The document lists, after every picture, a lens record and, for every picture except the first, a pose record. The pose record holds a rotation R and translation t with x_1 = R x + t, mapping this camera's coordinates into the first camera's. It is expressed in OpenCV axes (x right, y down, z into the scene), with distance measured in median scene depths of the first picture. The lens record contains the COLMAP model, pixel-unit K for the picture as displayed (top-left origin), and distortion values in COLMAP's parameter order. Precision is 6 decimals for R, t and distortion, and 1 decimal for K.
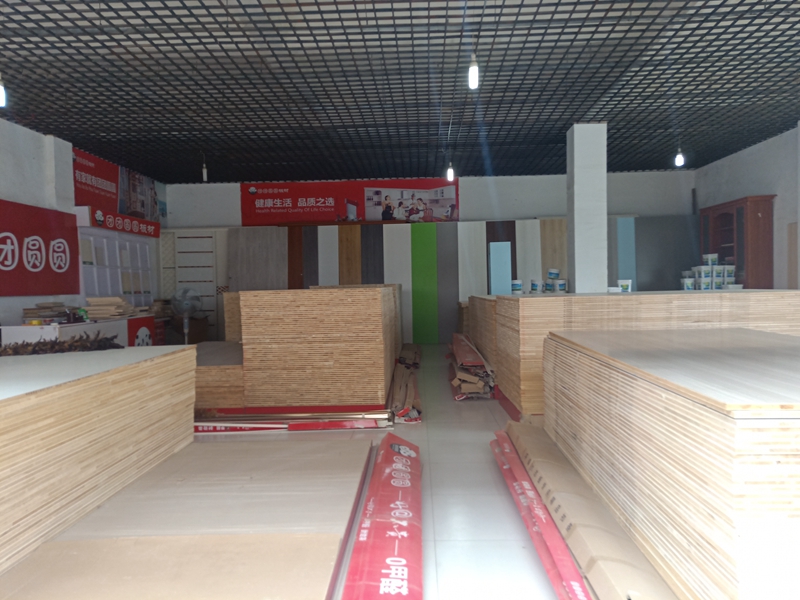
lens RADIAL K [[605.3, 0, 401.3], [0, 605.3, 303.2], [0, 0, 1]] dist [0.023043, -0.006152]
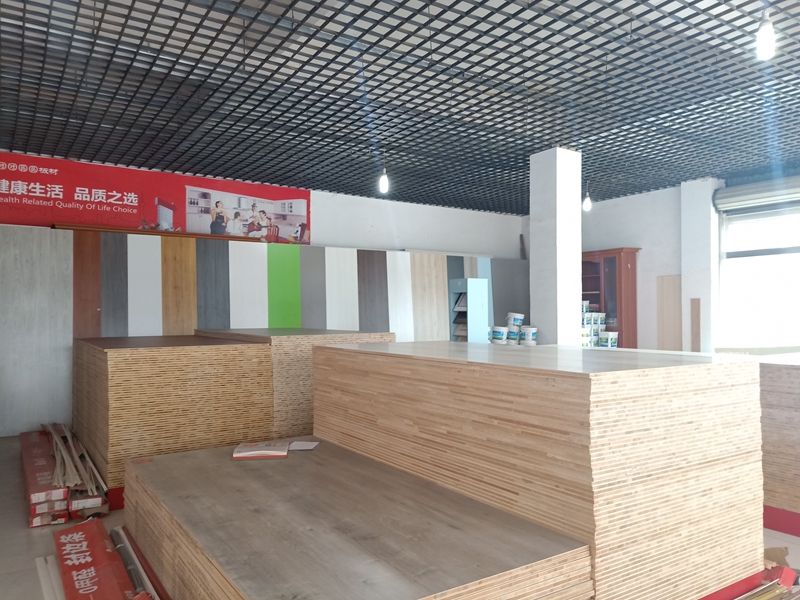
lens RADIAL K [[605.3, 0, 403.2], [0, 605.3, 298.3], [0, 0, 1]] dist [0.023043, -0.006152]
pose [[0.811612, 0.036110, 0.583080, -0.274701], [-0.000173, 0.998103, -0.061571, -0.020243], [-0.584197, 0.049871, 0.810078, 0.314890]]
